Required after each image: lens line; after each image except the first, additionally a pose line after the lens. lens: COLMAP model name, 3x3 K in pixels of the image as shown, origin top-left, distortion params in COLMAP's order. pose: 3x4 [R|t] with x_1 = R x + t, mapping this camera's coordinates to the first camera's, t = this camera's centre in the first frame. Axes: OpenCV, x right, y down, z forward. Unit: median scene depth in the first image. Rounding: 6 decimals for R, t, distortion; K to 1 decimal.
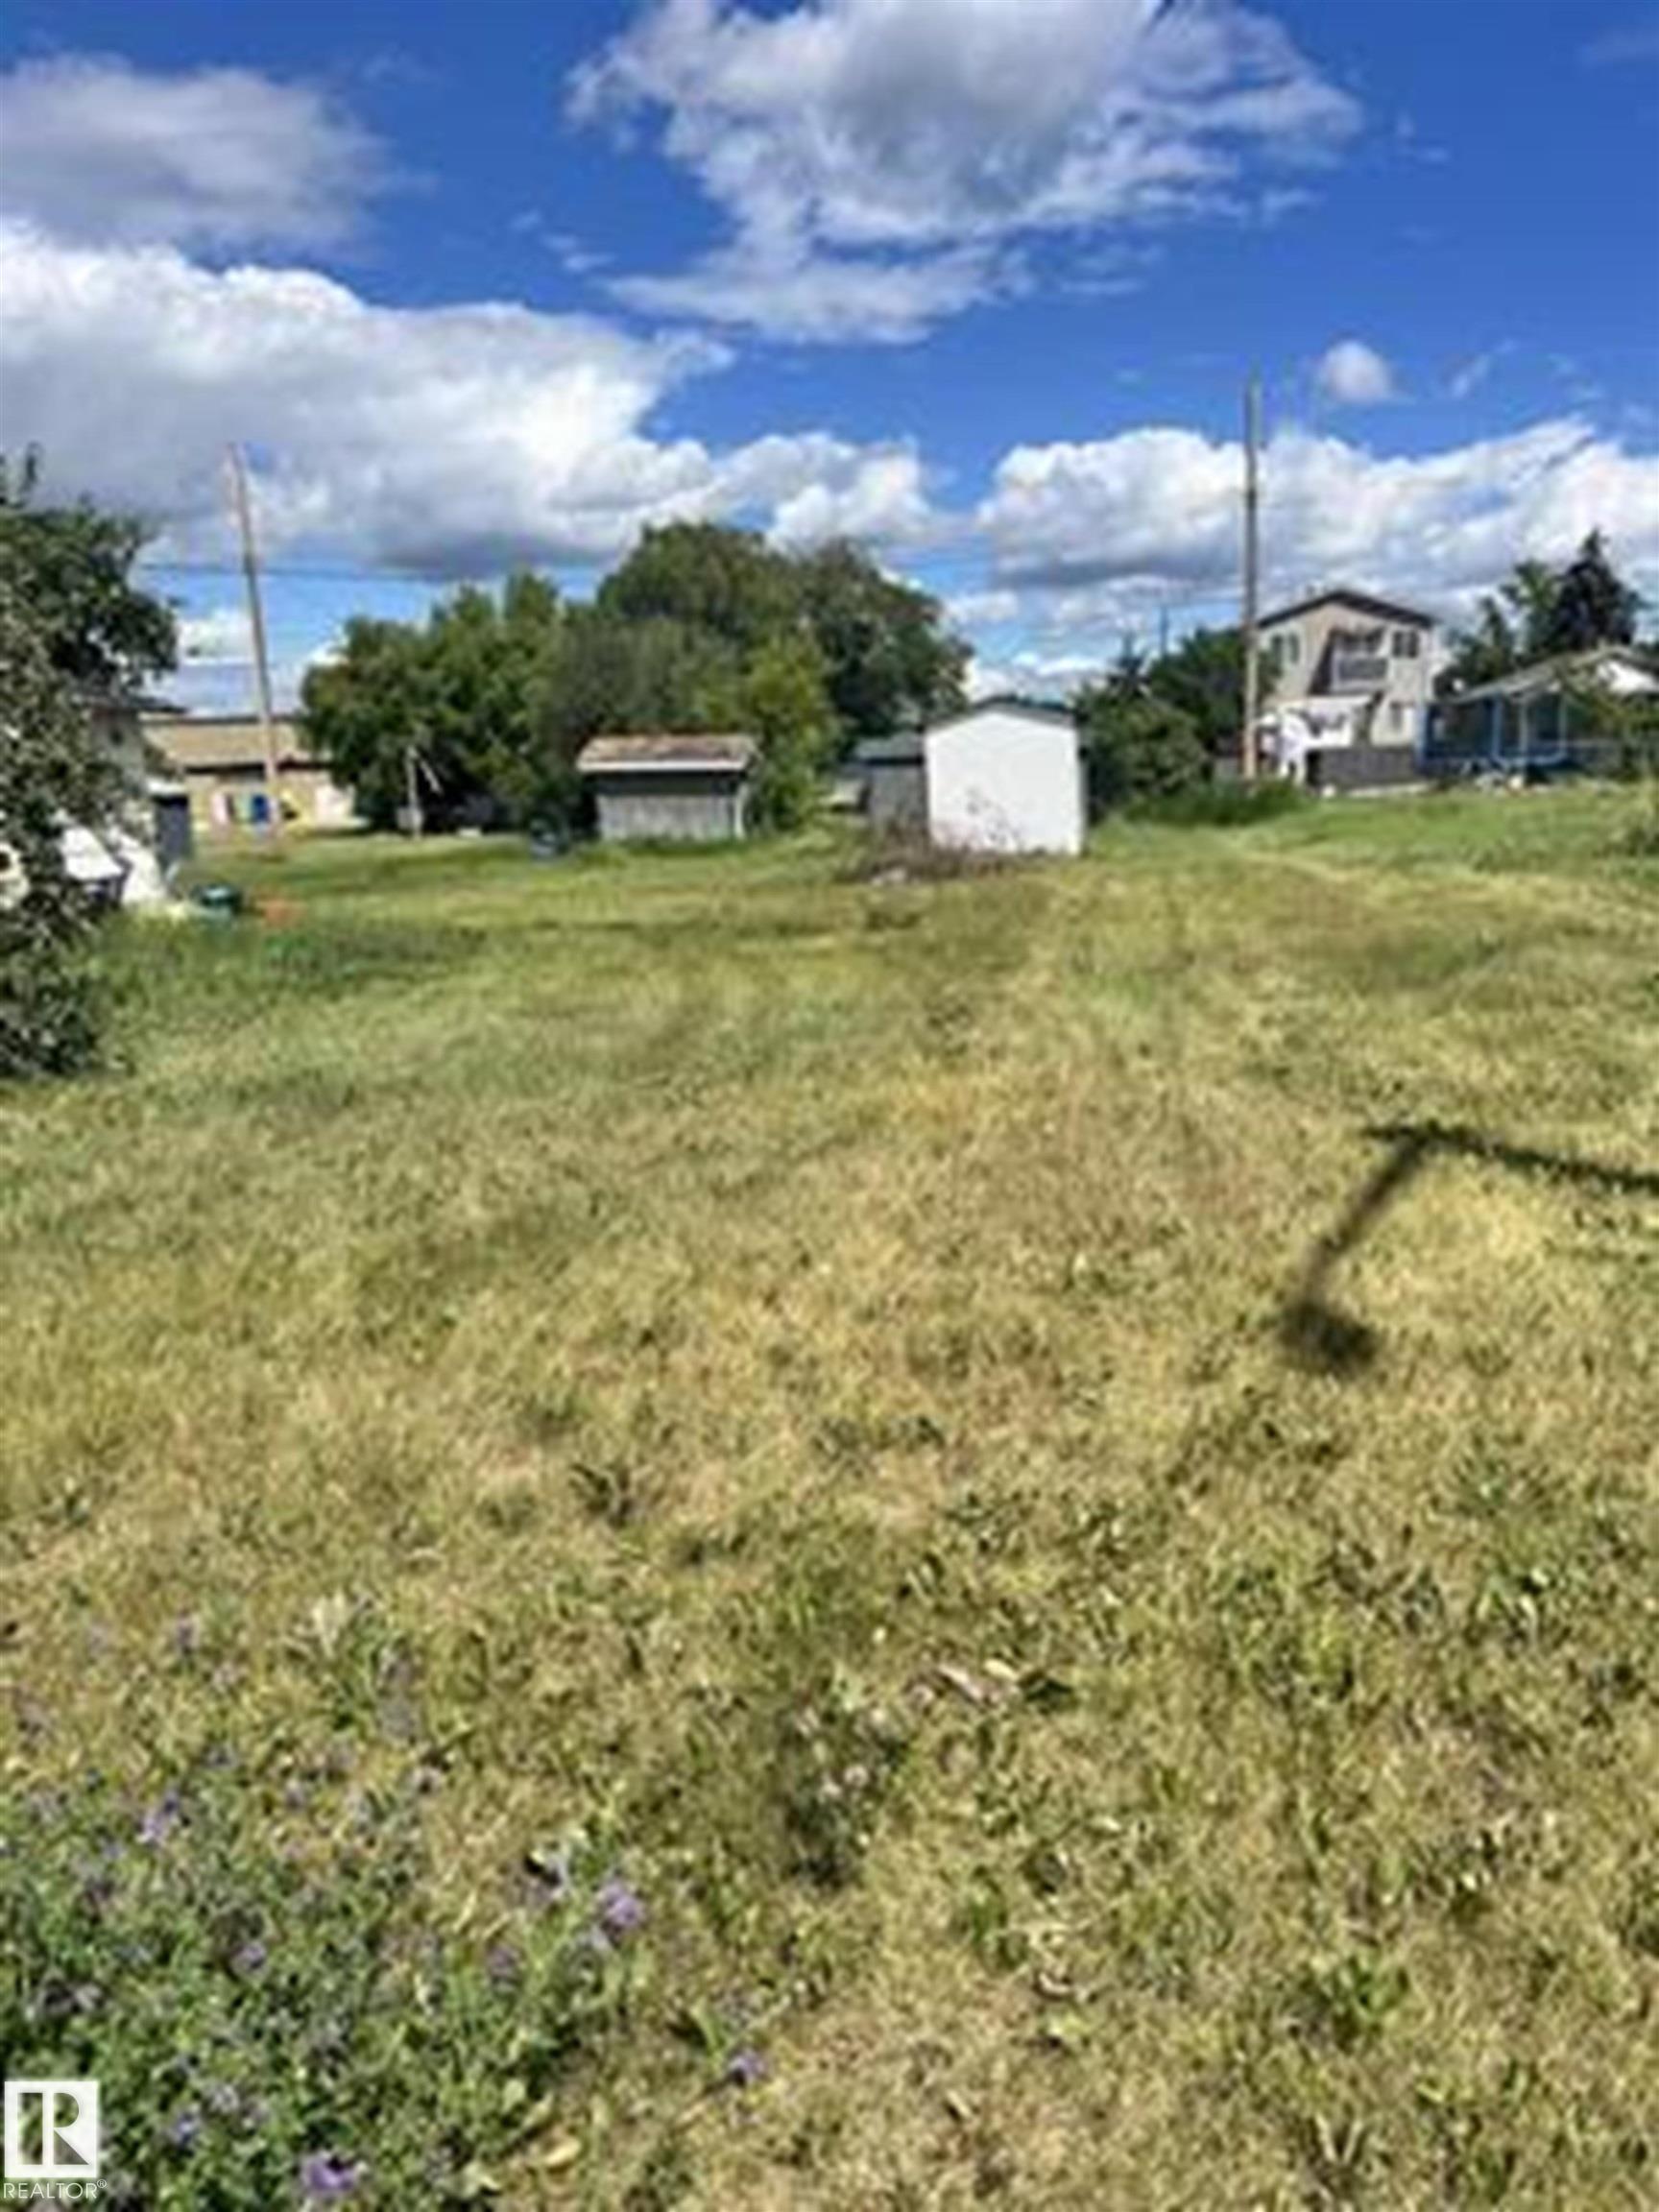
lens RADIAL K [[1749.9, 0, 828.1], [0, 1749.9, 1107.3], [0, 0, 1]] dist [0.013699, -0.027464]
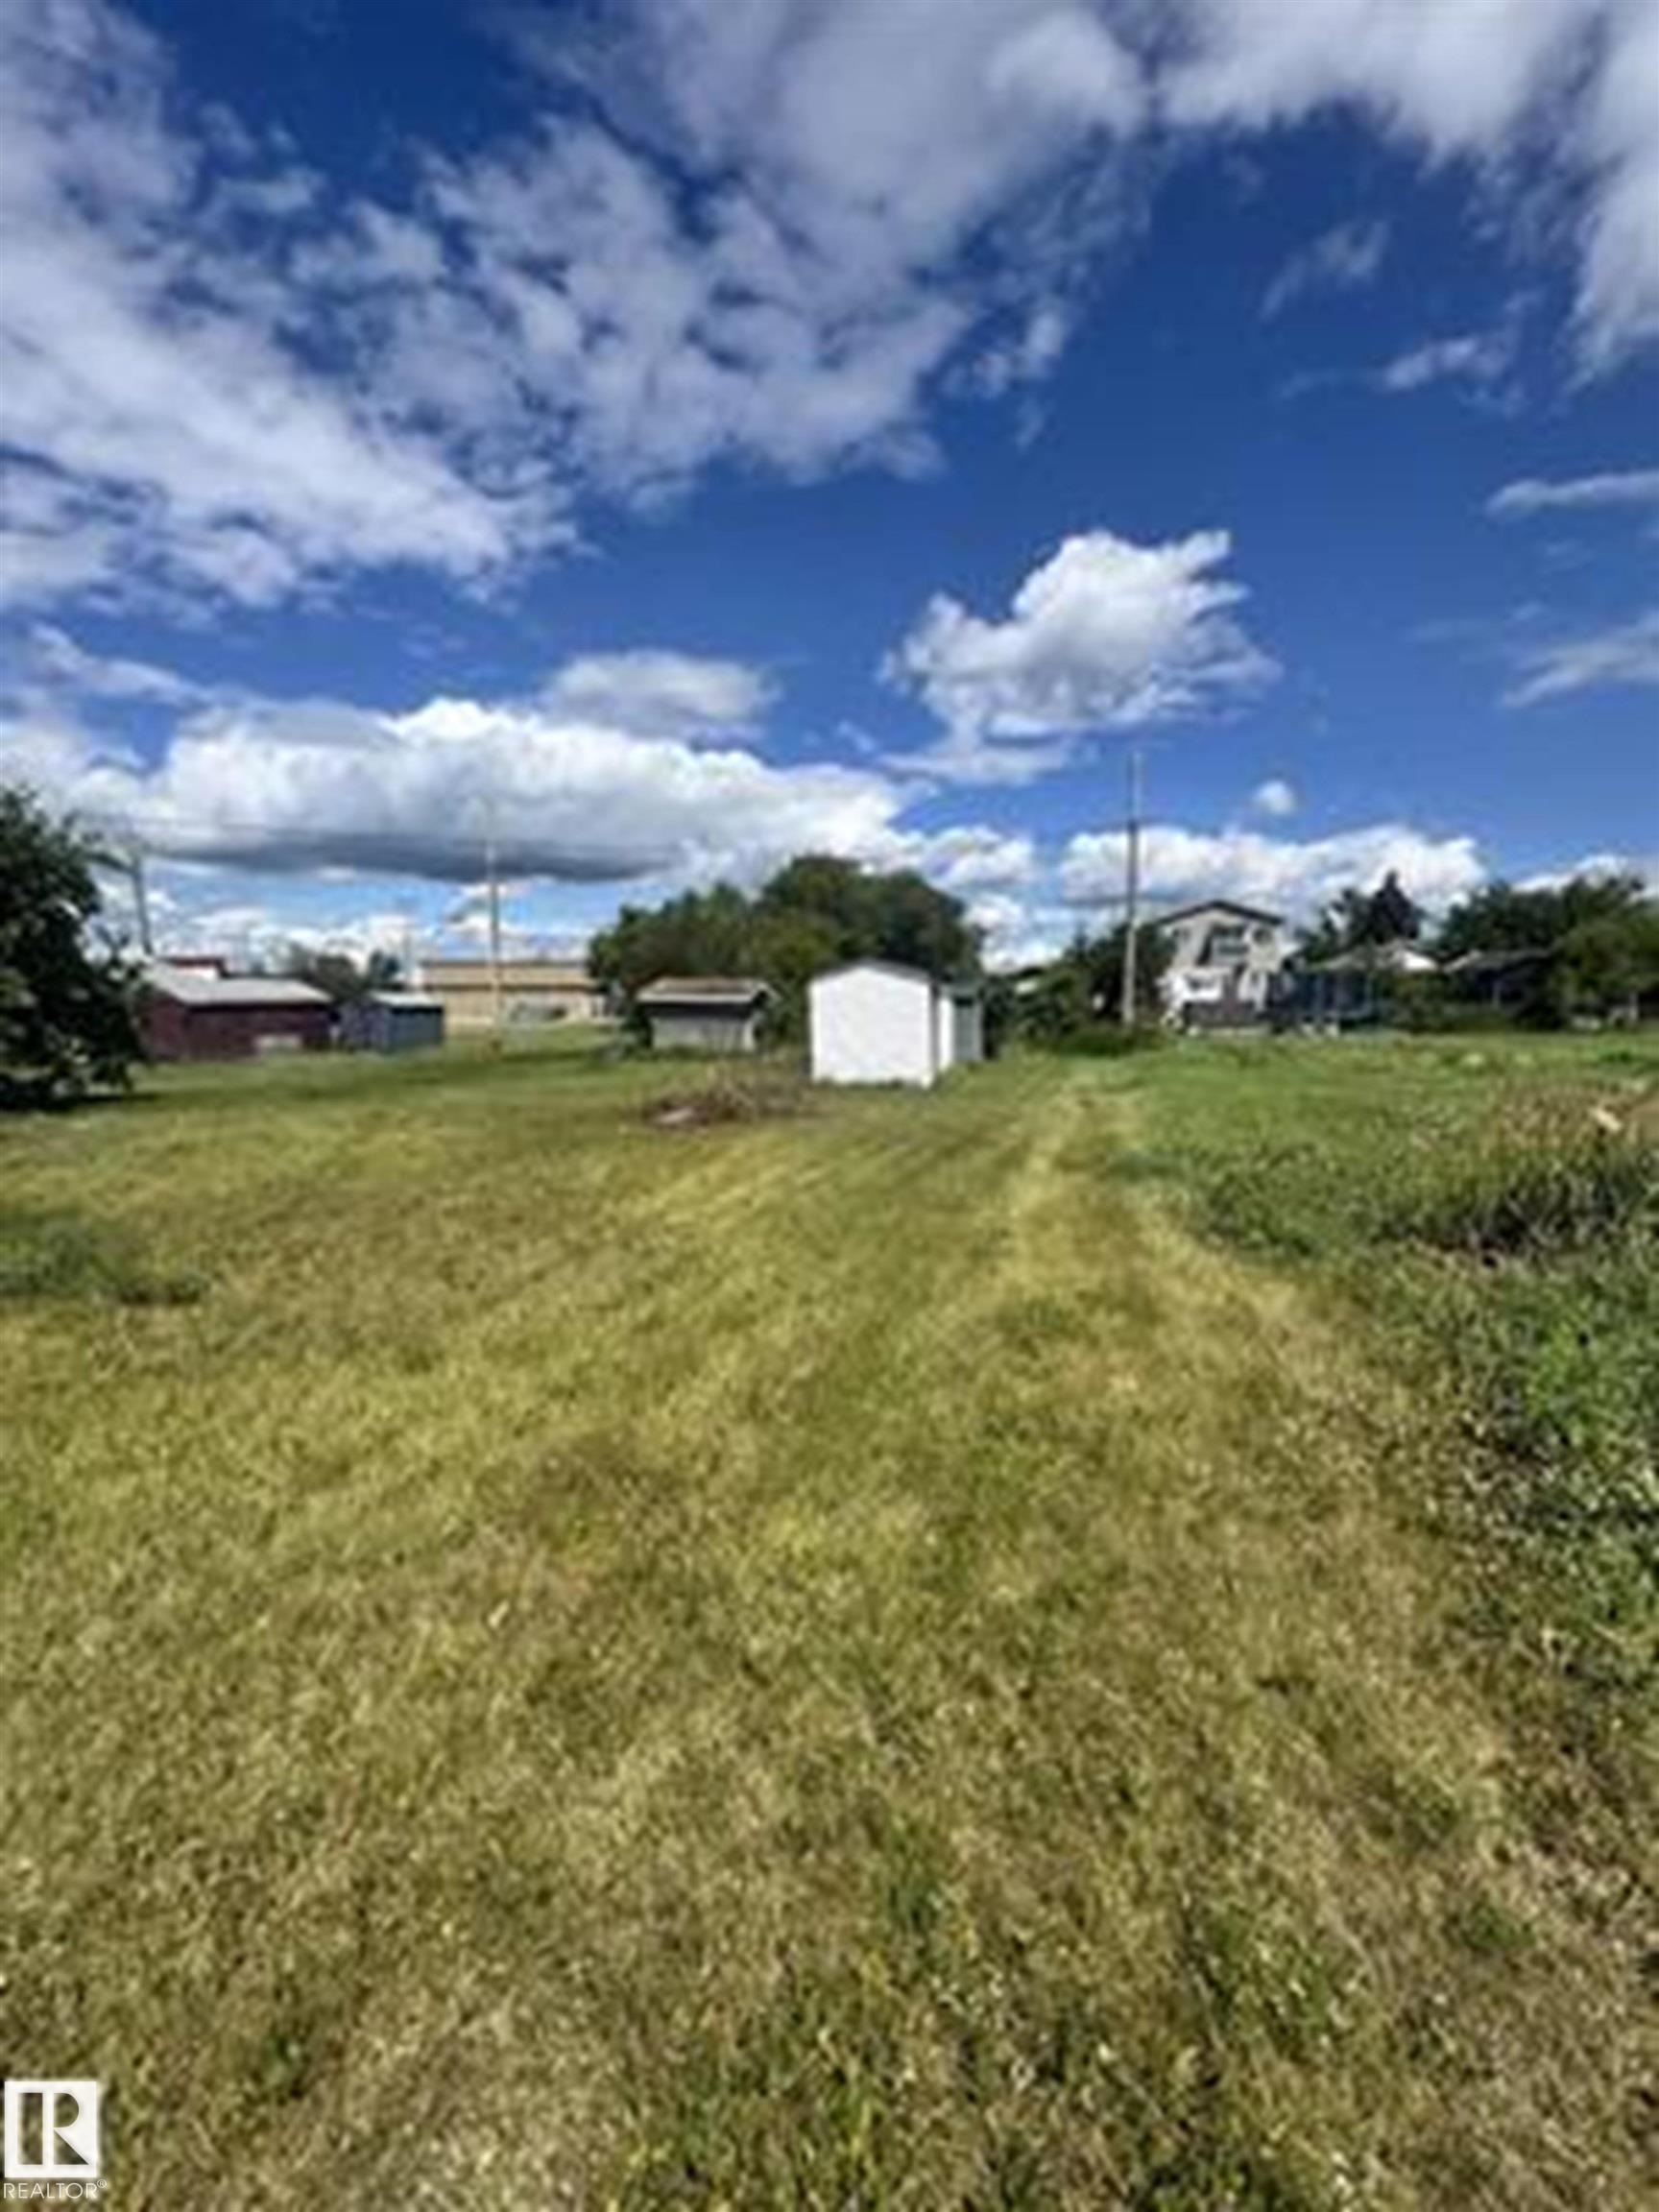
lens RADIAL K [[875.0, 0, 836.6], [0, 875.0, 1111.5], [0, 0, 1]] dist [0.008783, -0.000484]
pose [[0.985968, 0.058425, -0.156377, 0.089541], [-0.067279, 0.996382, -0.051936, -0.044880], [0.152777, 0.061728, 0.986331, 0.190840]]
